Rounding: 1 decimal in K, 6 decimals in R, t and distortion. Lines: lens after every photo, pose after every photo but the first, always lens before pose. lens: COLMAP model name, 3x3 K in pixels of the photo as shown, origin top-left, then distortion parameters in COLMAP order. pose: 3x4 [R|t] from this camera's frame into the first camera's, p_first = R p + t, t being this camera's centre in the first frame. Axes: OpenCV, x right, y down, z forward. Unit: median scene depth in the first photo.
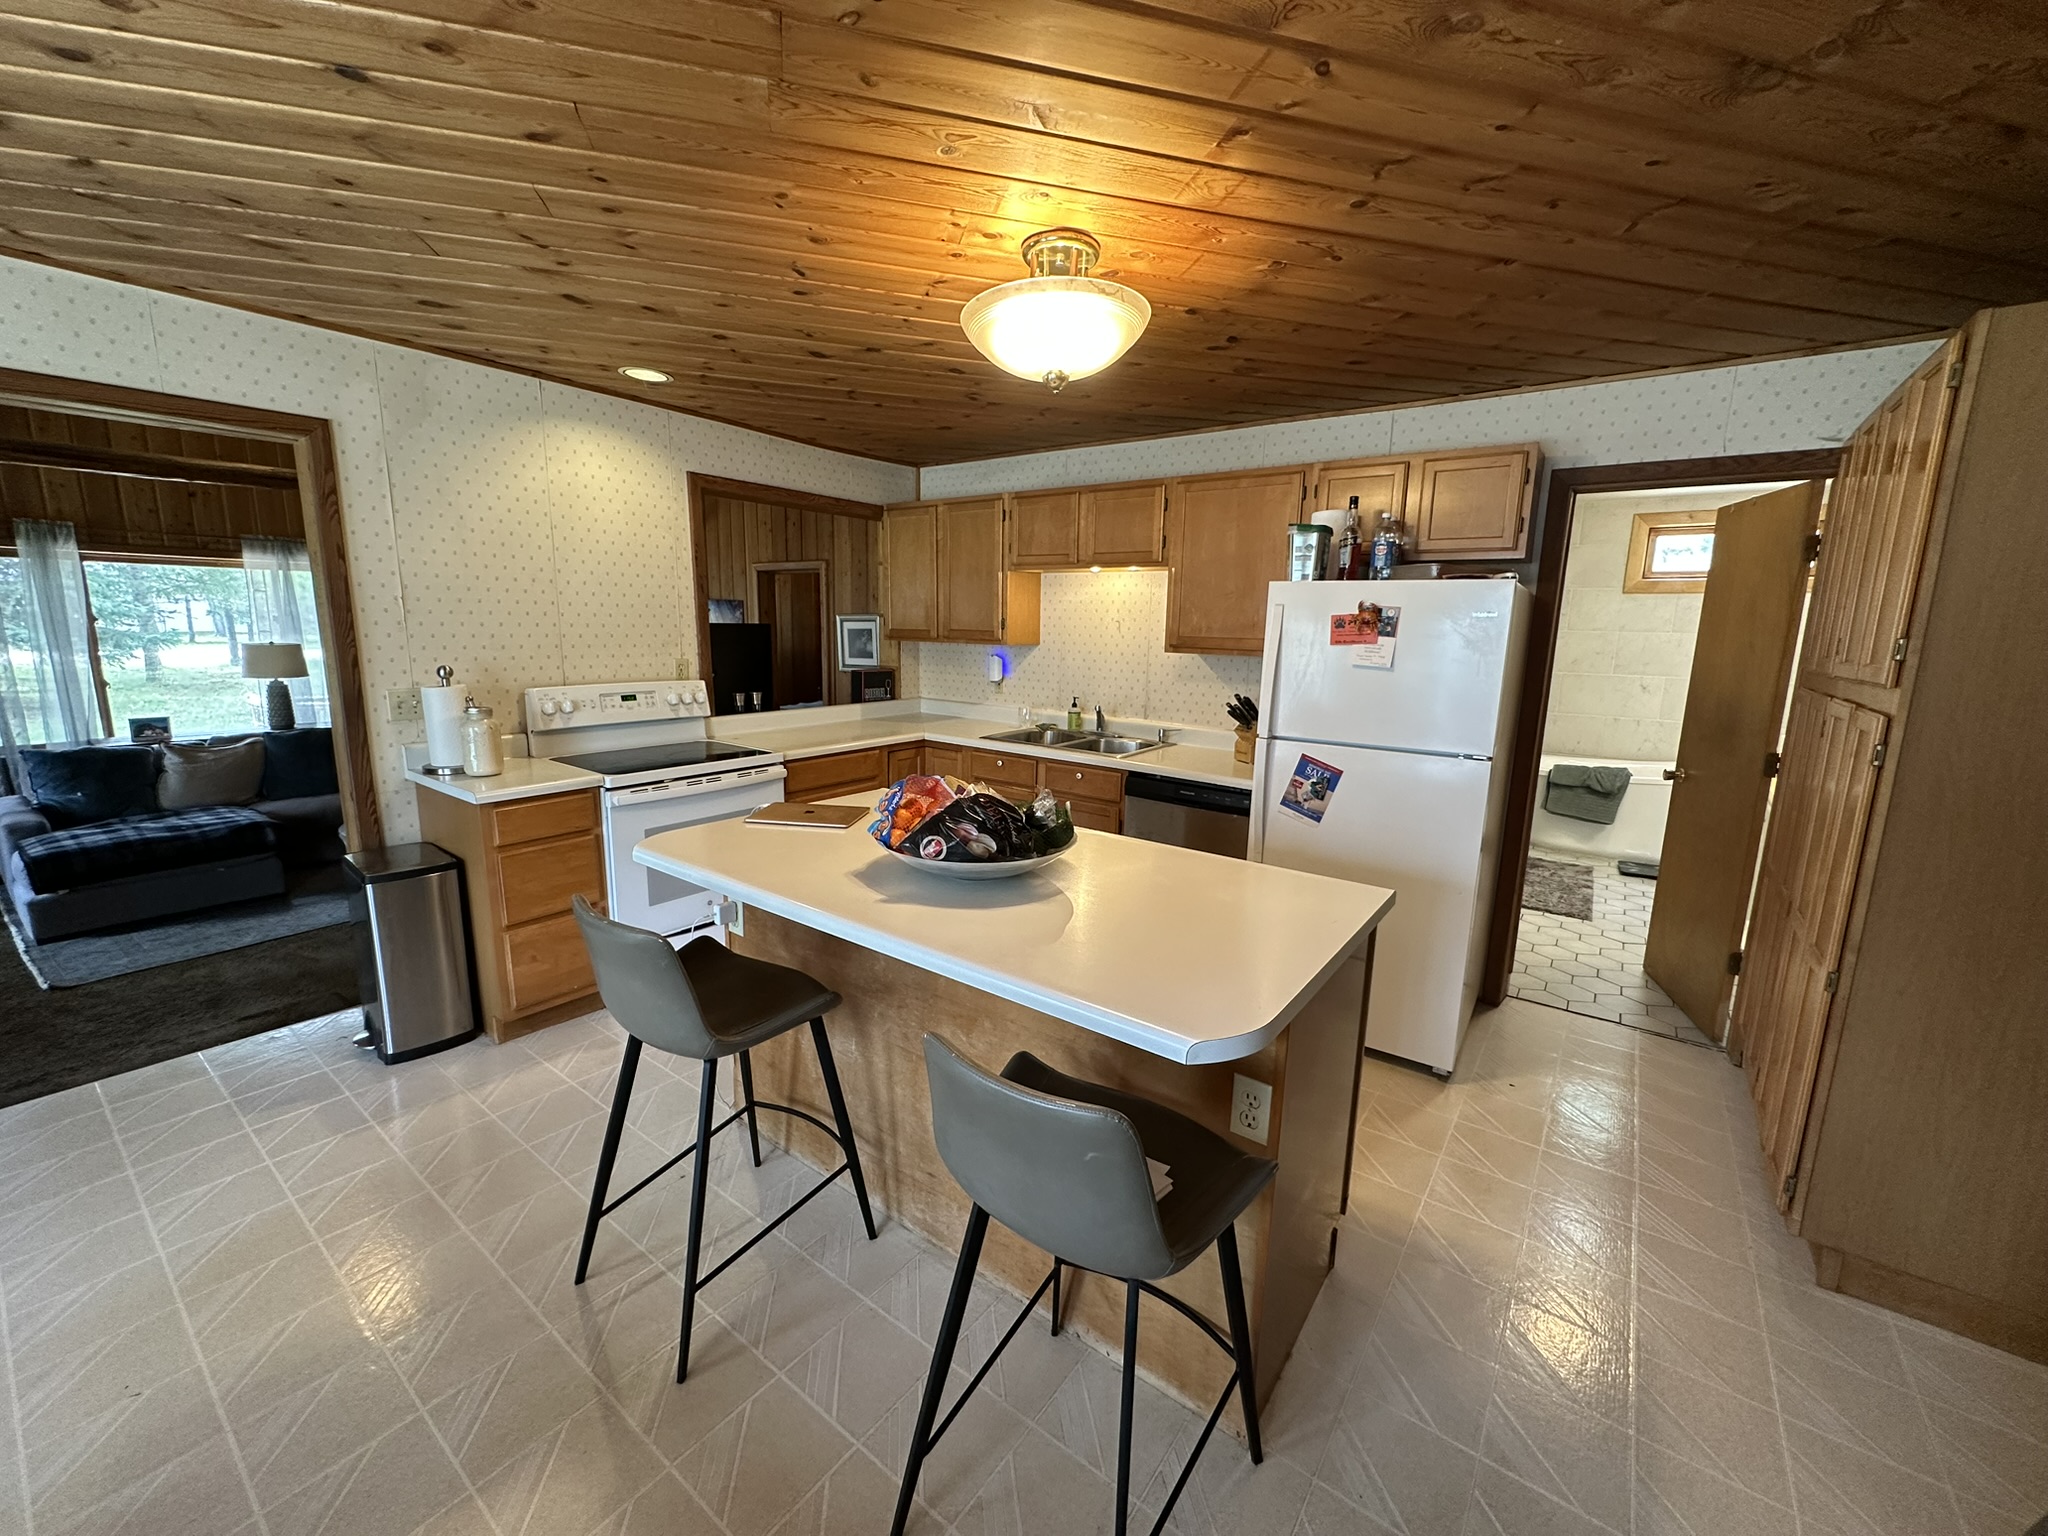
lens RADIAL K [[816.1, 0, 1024.0], [0, 816.1, 768.0], [0, 0, 1]] dist [-0.001103, 0.000304]
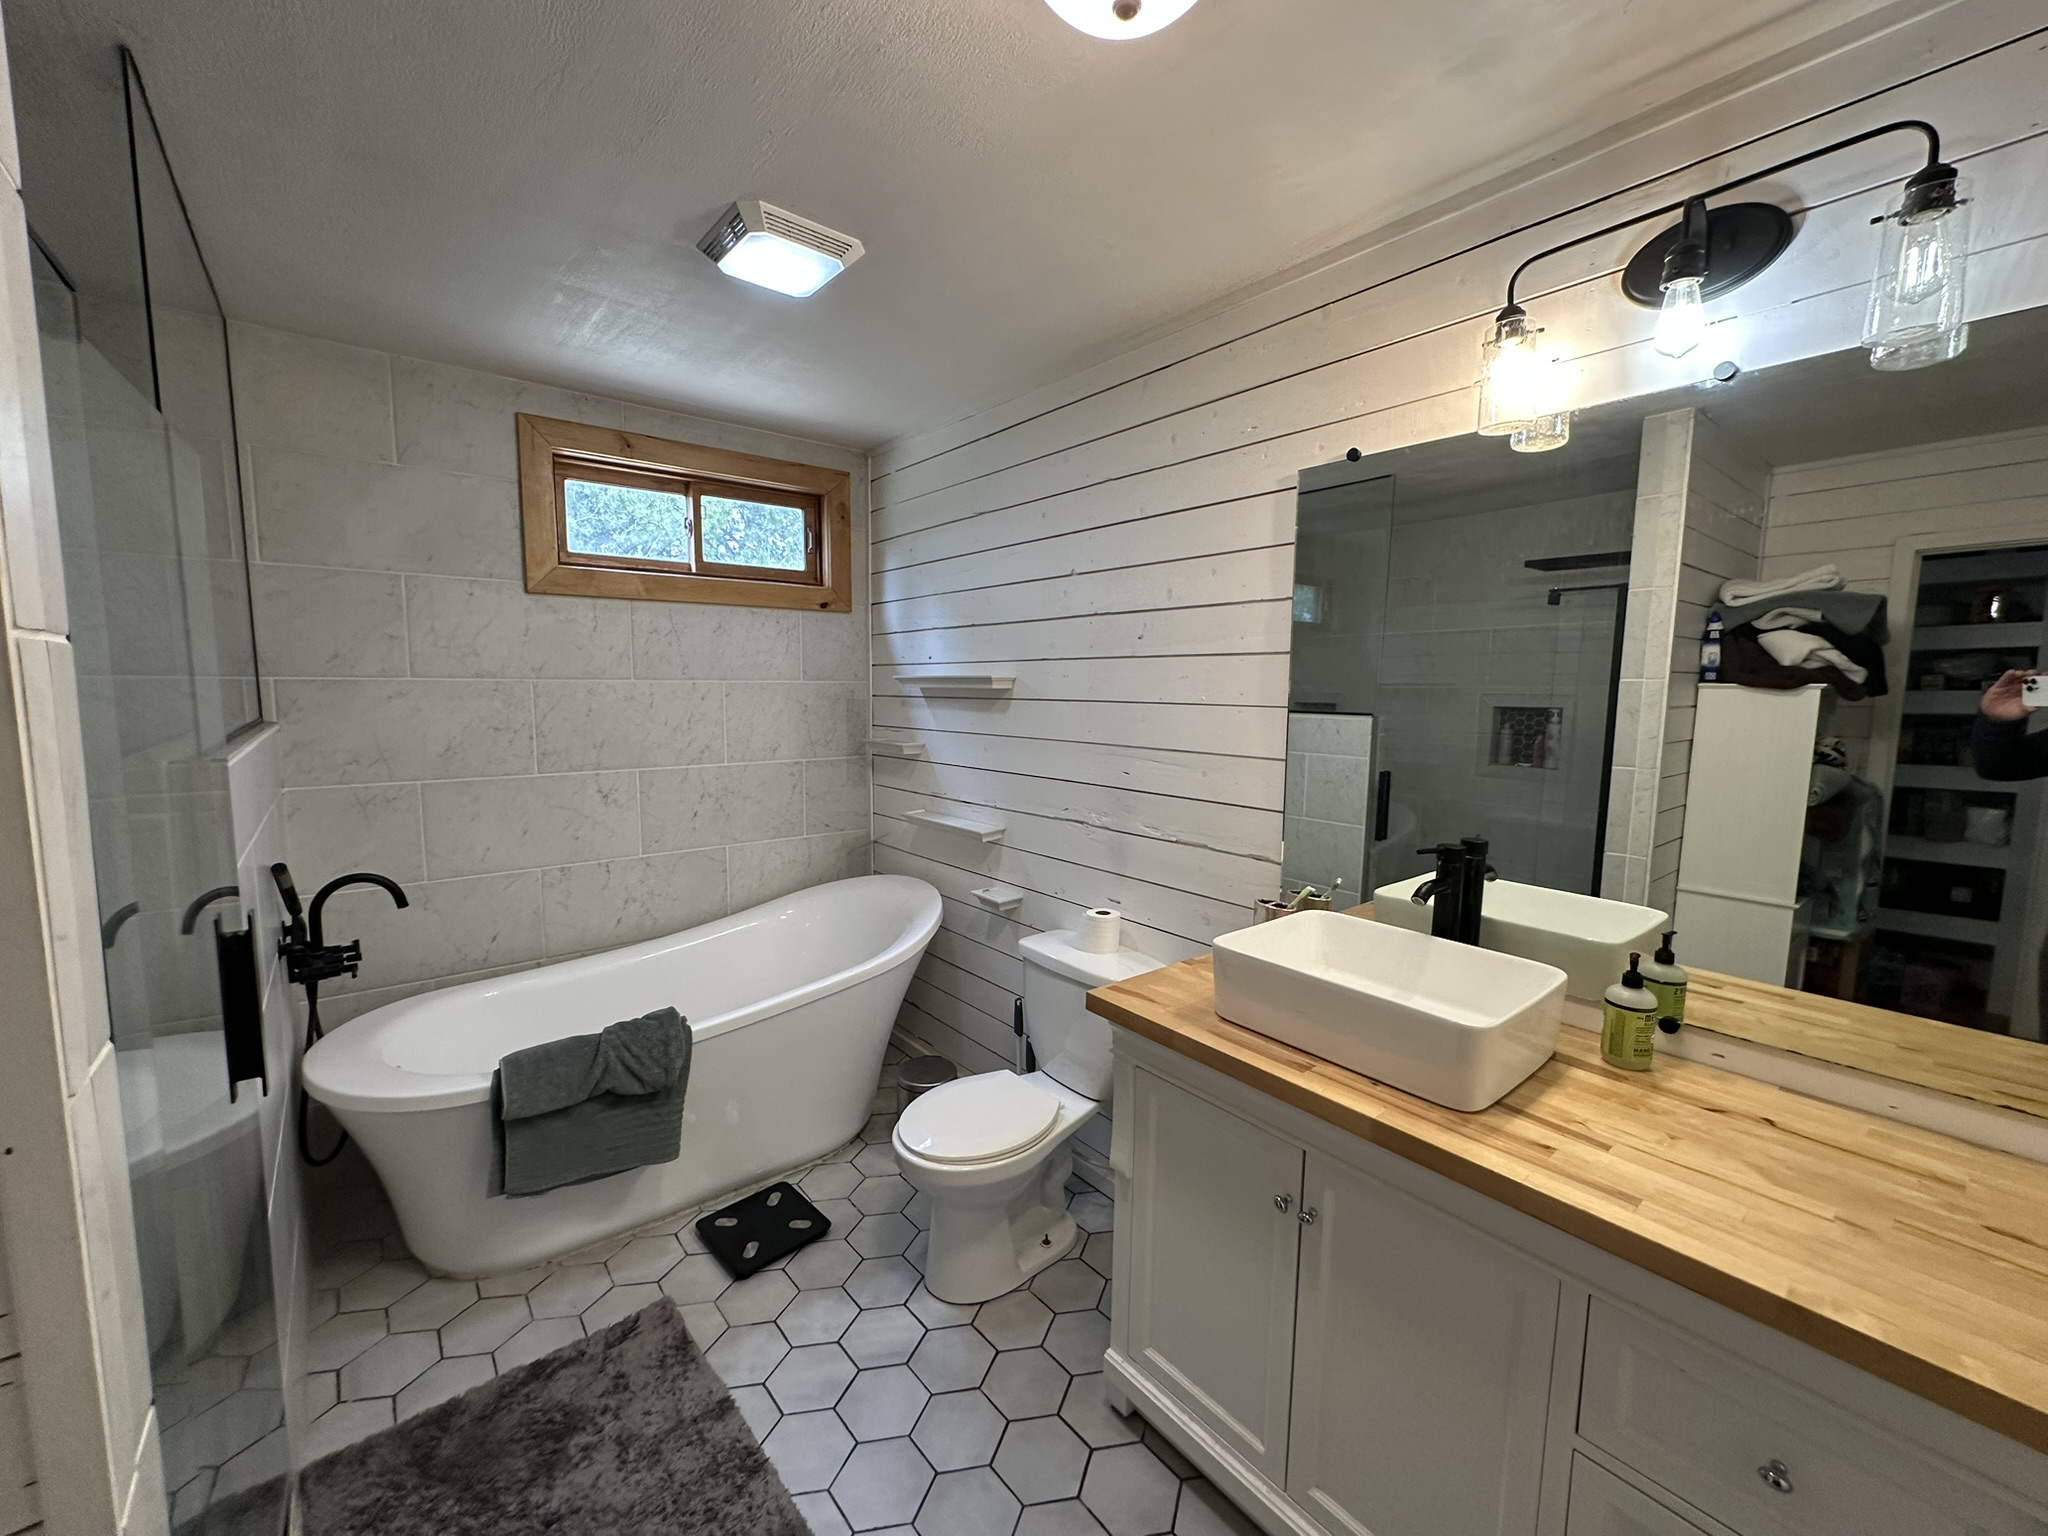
lens RADIAL K [[816.1, 0, 1024.0], [0, 816.1, 768.0], [0, 0, 1]] dist [-0.001103, 0.000304]
pose [[0.244998, -0.117913, 0.962327, 0.531409], [0.167453, 0.982806, 0.077790, -0.161254], [-0.954953, 0.142086, 0.260531, 0.935355]]
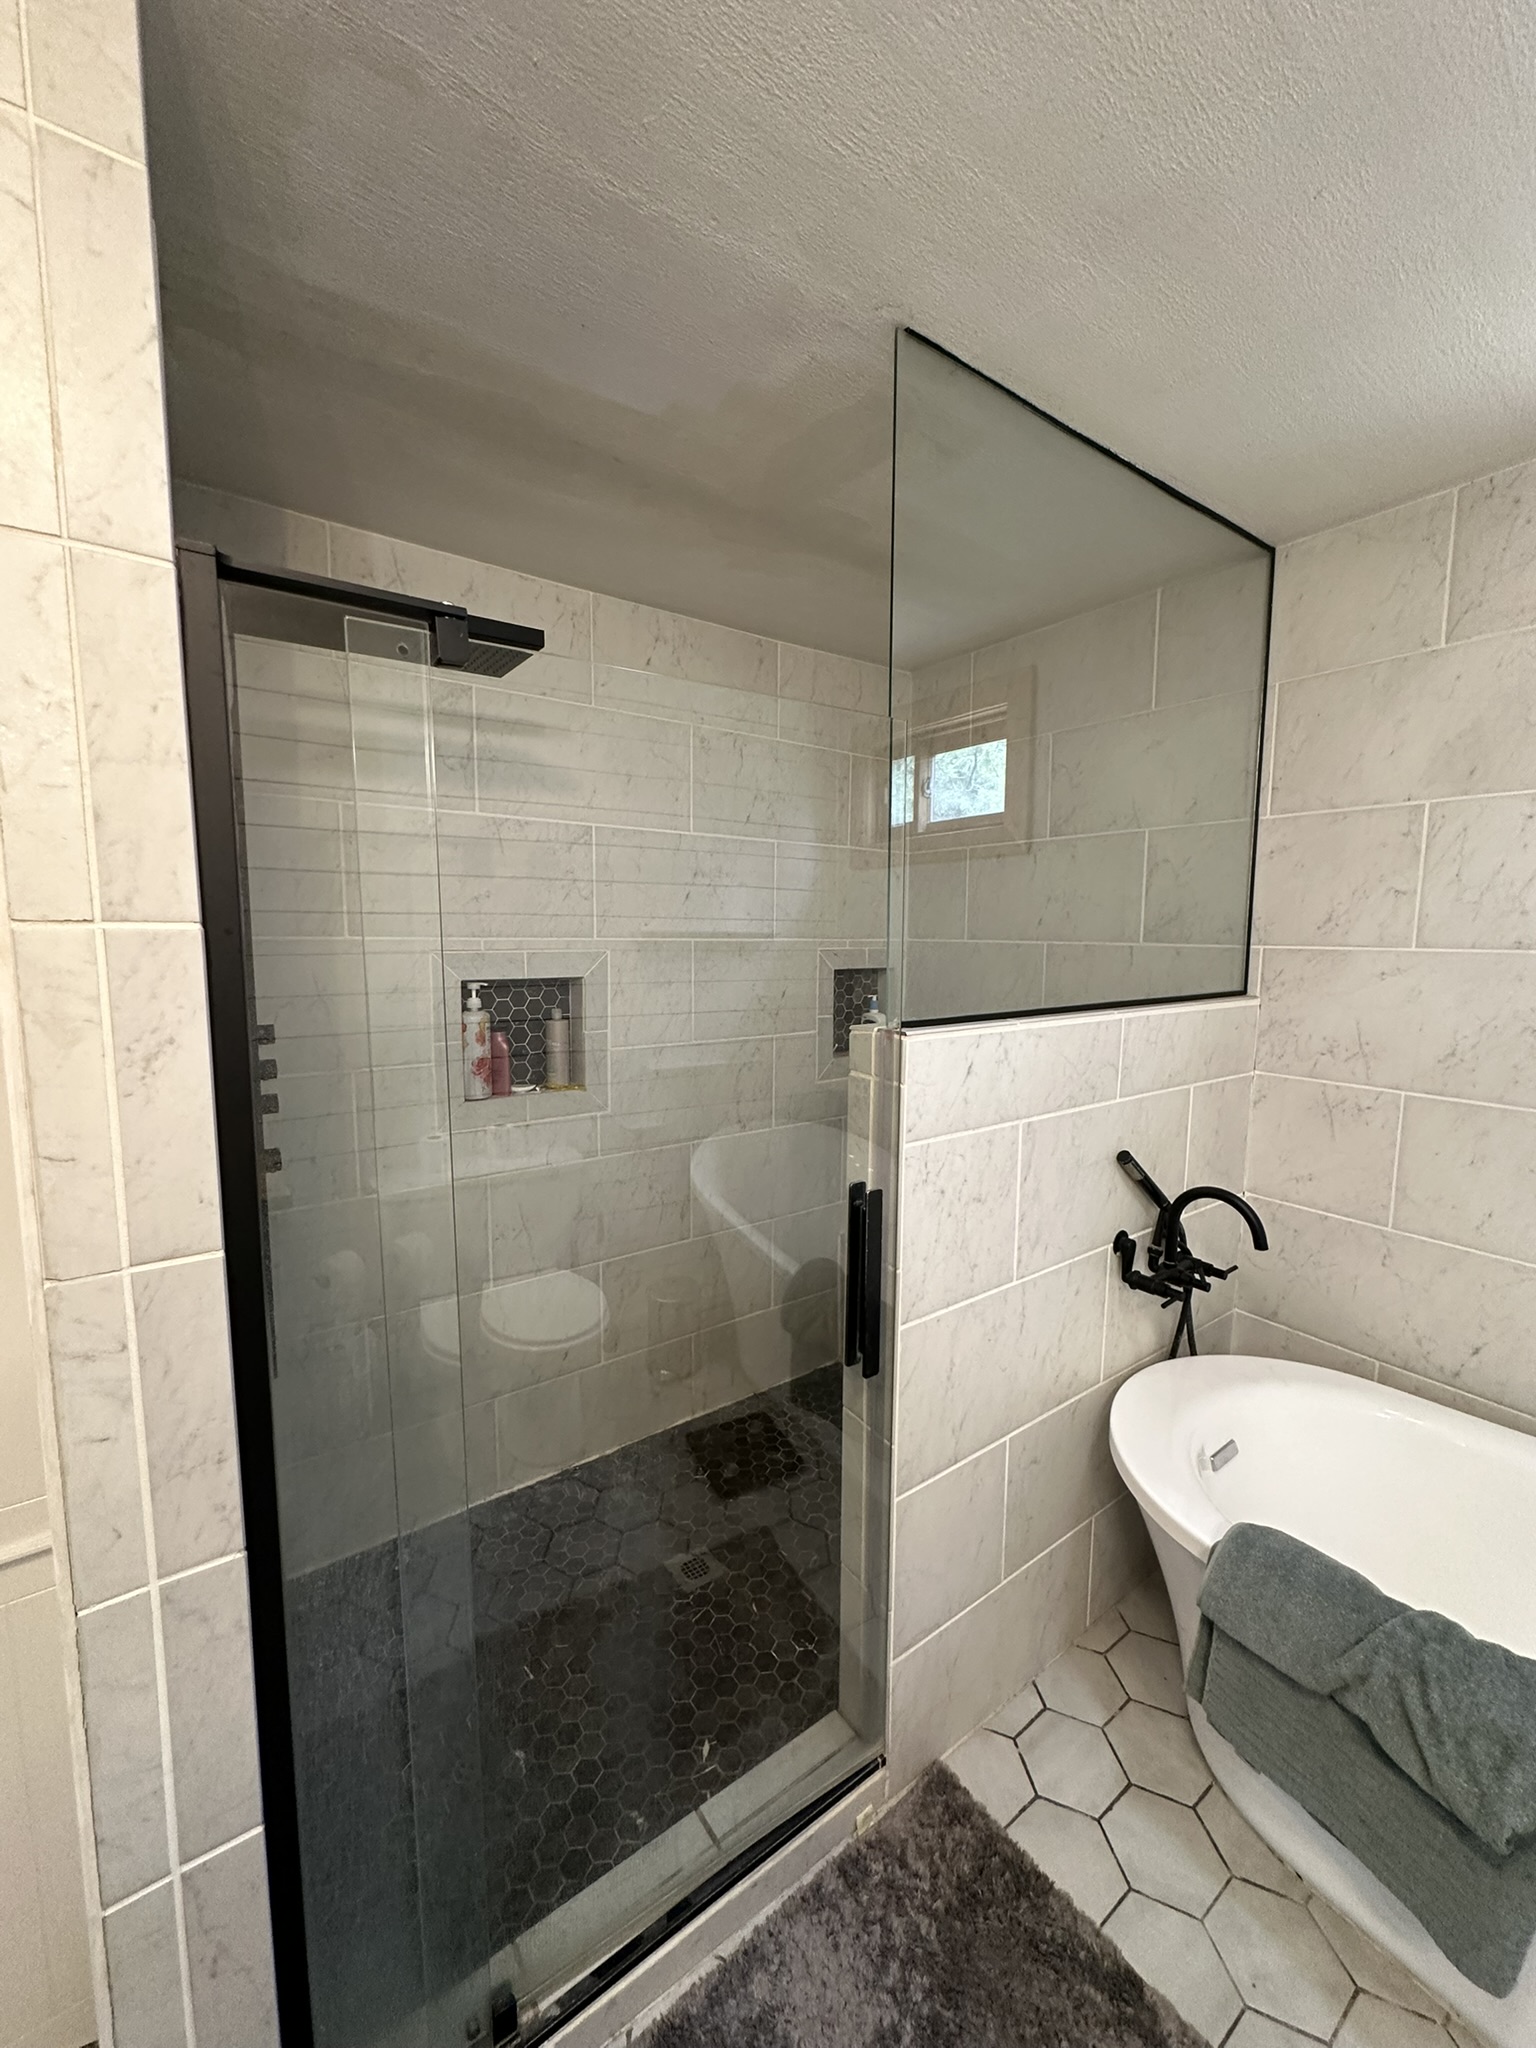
lens RADIAL K [[816.1, 0, 768.0], [0, 816.1, 1024.0], [0, 0, 1]] dist [-0.001103, 0.000304]
pose [[0.952493, 0.020659, -0.303860, 0.812426], [-0.040741, 0.997373, -0.059899, -0.175735], [0.301825, 0.069433, 0.950832, 1.004624]]
